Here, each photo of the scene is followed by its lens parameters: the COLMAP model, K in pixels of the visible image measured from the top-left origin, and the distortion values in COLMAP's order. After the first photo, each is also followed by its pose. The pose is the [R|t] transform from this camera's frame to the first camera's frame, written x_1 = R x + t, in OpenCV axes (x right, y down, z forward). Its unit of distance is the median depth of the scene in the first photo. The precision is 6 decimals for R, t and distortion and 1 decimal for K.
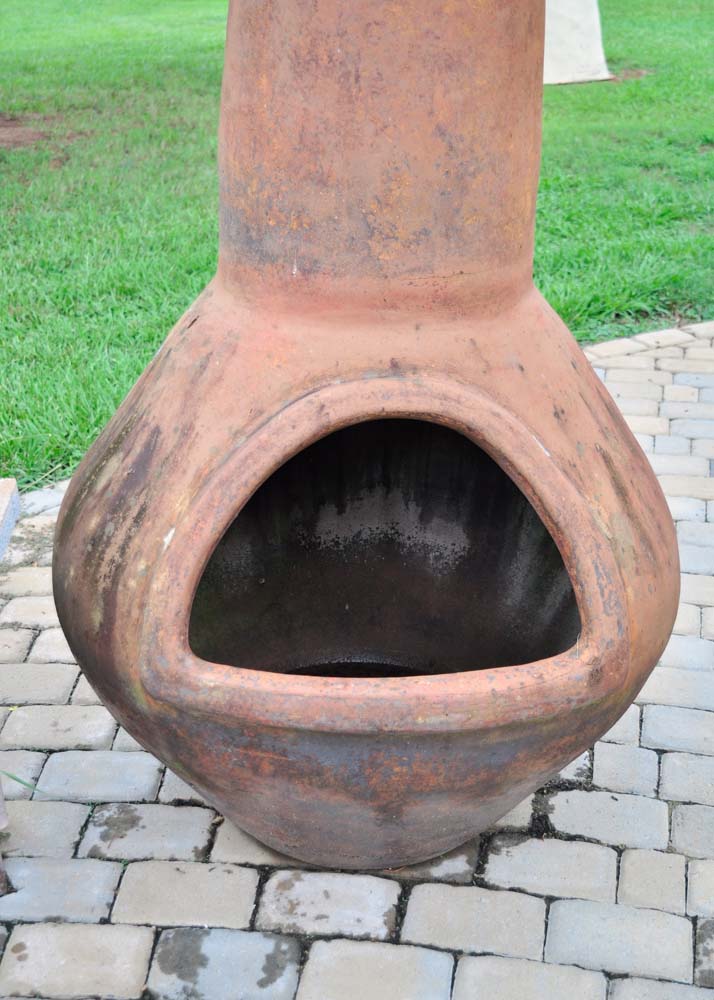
lens RADIAL K [[1308.0, 0, 358.9], [0, 1308.0, 517.5], [0, 0, 1]] dist [-0.047651, 0.000000]
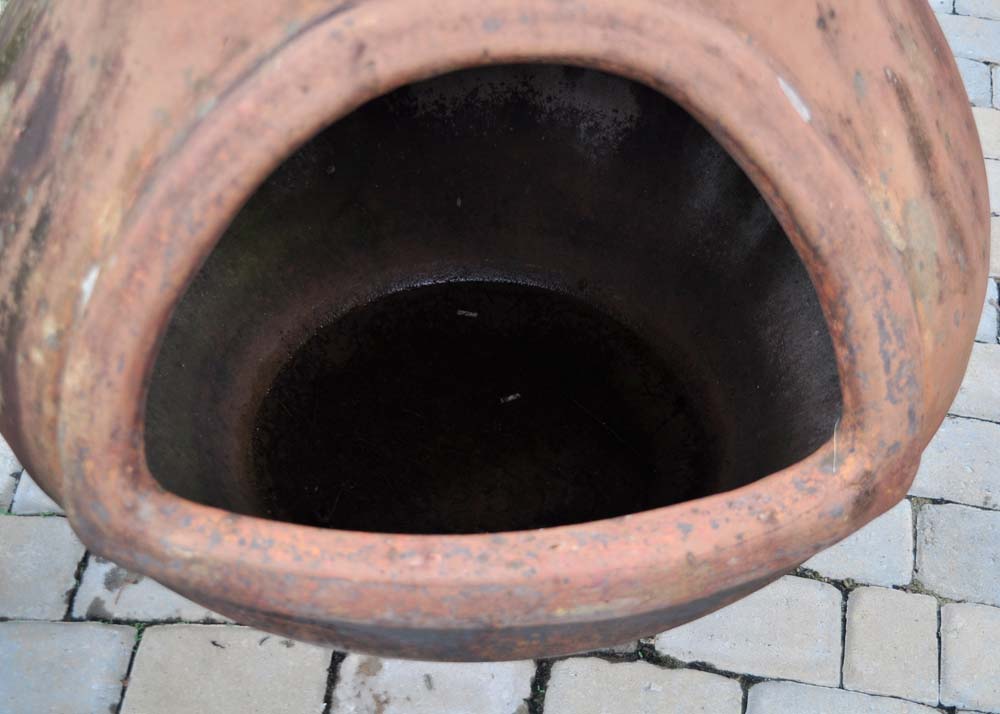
lens RADIAL K [[1308.0, 0, 552.6], [0, 1308.0, 343.5], [0, 0, 1]] dist [-0.047651, 0.000000]
pose [[0.999448, -0.011933, 0.031008, 0.025149], [0.000544, 0.939037, 0.343816, -0.137349], [-0.033221, -0.343610, 0.938525, 0.465990]]
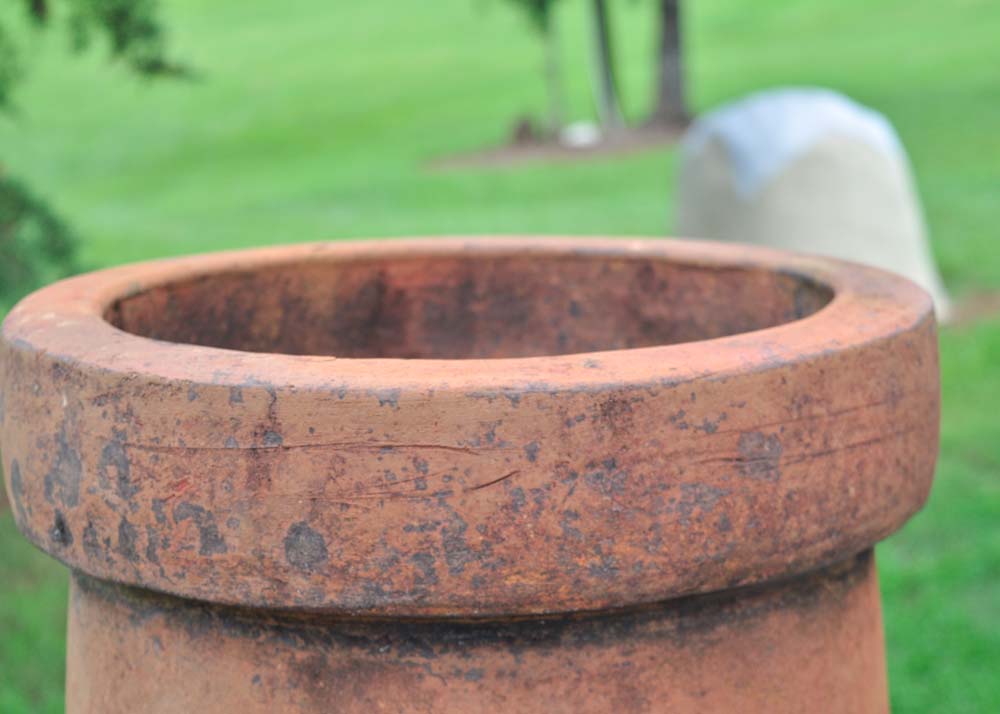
lens RADIAL K [[2303.4, 0, 532.9], [0, 2303.4, 362.7], [0, 0, 1]] dist [-0.032479, 0.000000]
pose [[0.997391, -0.071989, 0.005435, 0.045732], [0.070904, 0.962616, -0.261424, -0.440192], [0.013588, 0.261127, 0.965209, 0.303479]]
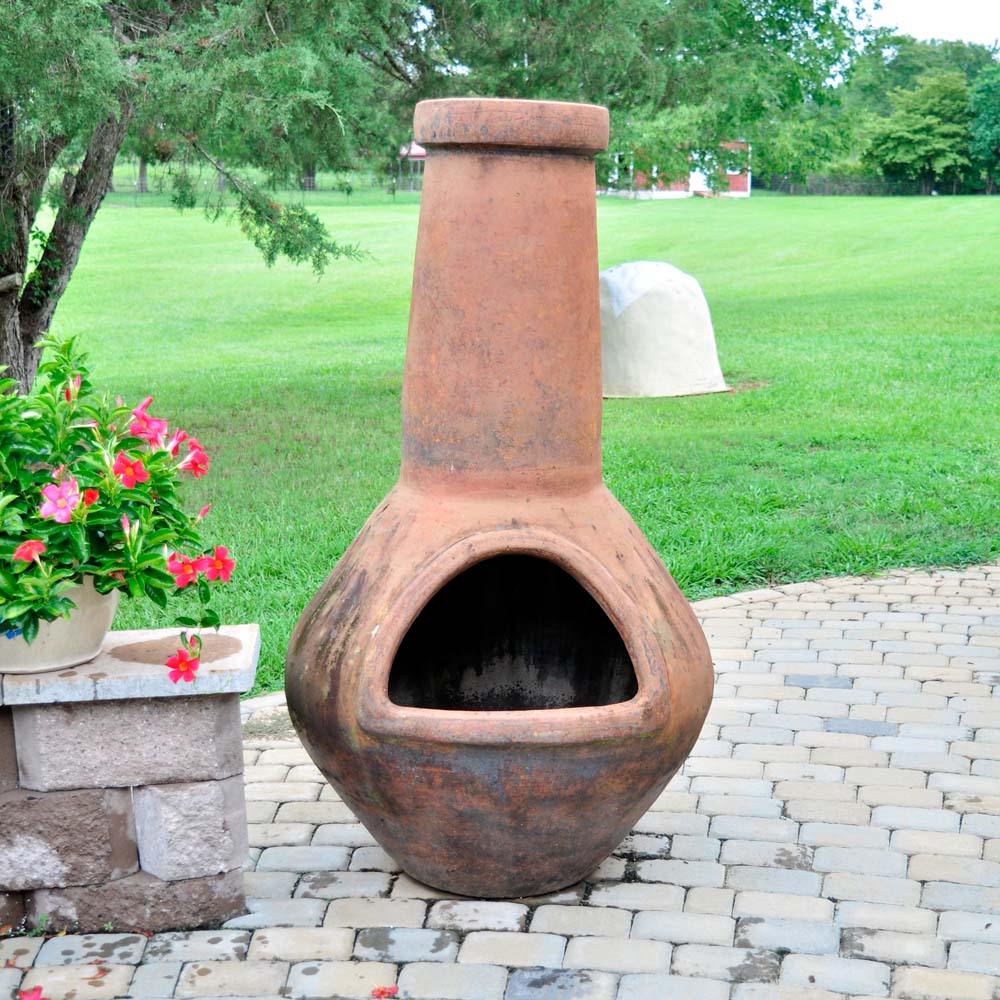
lens RADIAL K [[1555.9, 0, 501.6], [0, 1555.9, 508.2], [0, 0, 1]] dist [-0.053278, 0.000000]
pose [[0.999703, -0.018314, 0.016077, -0.018346], [0.021852, 0.965697, -0.258751, 0.347646], [-0.010787, 0.259026, 0.965810, -0.828831]]
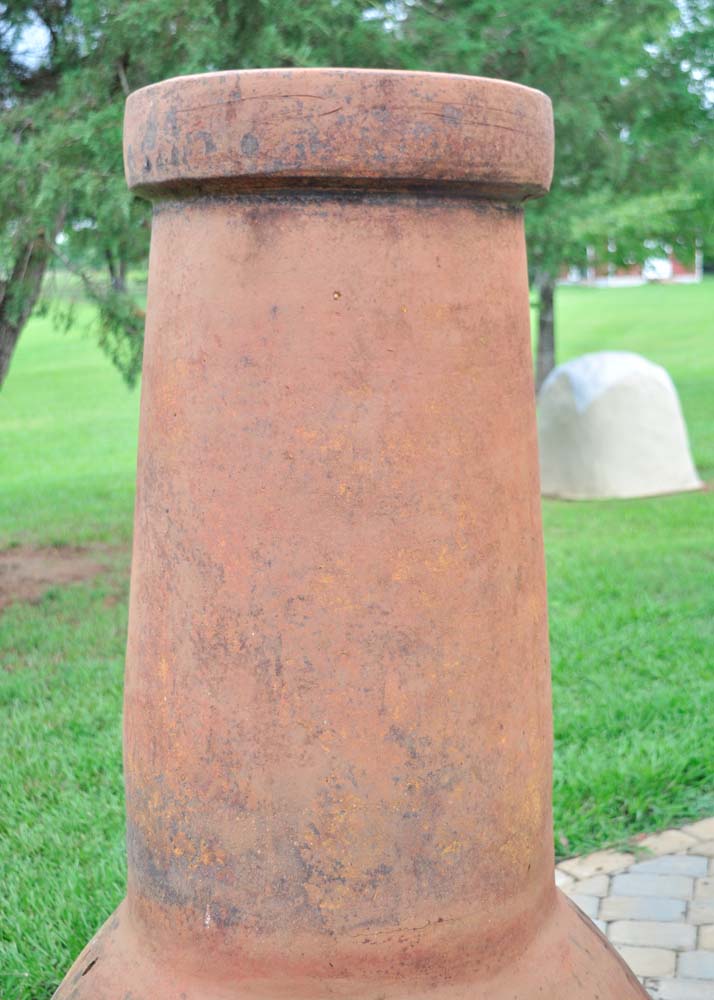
lens RADIAL K [[1369.7, 0, 351.6], [0, 1369.7, 489.6], [0, 0, 1]] dist [-0.049212, 0.000000]
pose [[0.996465, -0.036159, -0.075831, 0.090404], [0.010786, 0.950229, -0.311364, -0.171128], [0.083316, 0.309446, 0.947260, 0.213148]]
